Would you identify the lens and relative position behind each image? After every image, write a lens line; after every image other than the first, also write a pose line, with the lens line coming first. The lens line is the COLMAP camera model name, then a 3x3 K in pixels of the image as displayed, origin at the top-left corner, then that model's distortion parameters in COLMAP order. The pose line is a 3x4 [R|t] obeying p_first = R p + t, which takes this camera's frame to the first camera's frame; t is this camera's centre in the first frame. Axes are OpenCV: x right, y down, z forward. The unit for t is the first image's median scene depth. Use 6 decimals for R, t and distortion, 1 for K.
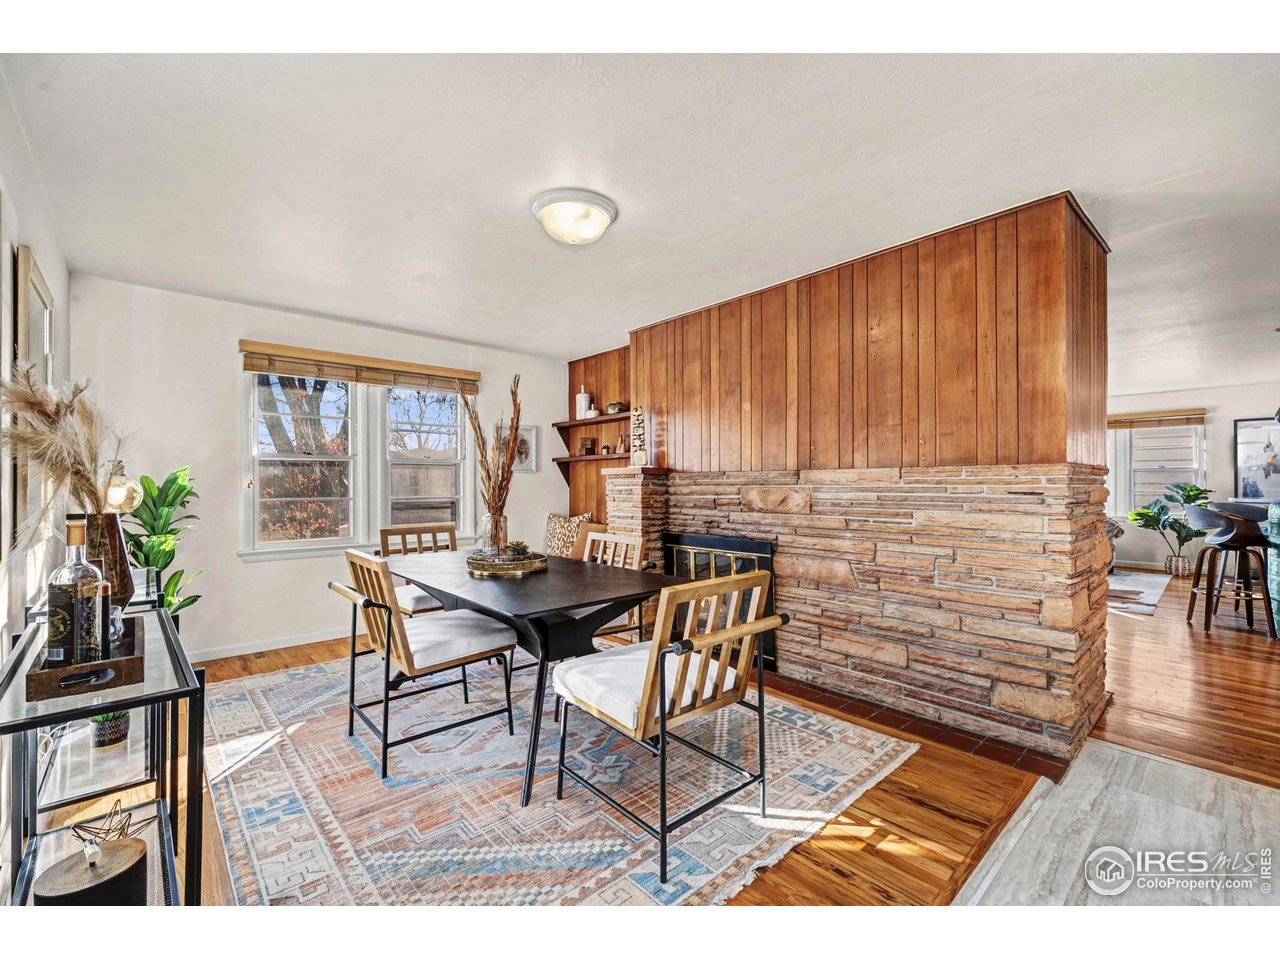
lens RADIAL K [[544.9, 0, 640.0], [0, 544.9, 480.0], [0, 0, 1]] dist [-0.000198, 0.000045]
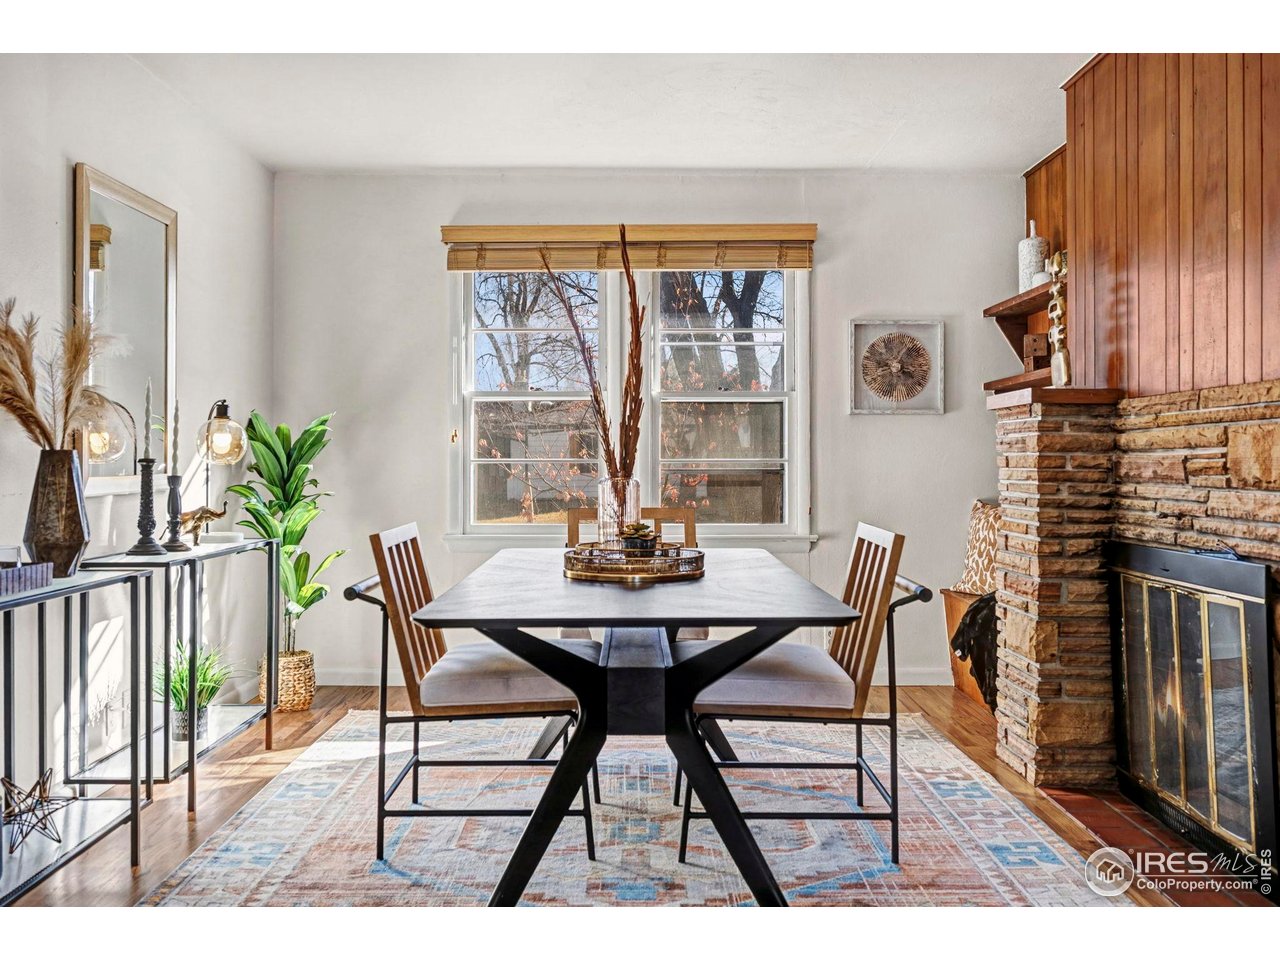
lens RADIAL K [[1125.3, 0, 640.0], [0, 1125.3, 480.0], [0, 0, 1]] dist [-0.057879, 0.004349]
pose [[0.742936, 0.011208, -0.669268, 0.394513], [0.005313, 0.999730, 0.022640, 0.030398], [0.669341, -0.020376, 0.742676, 0.111388]]
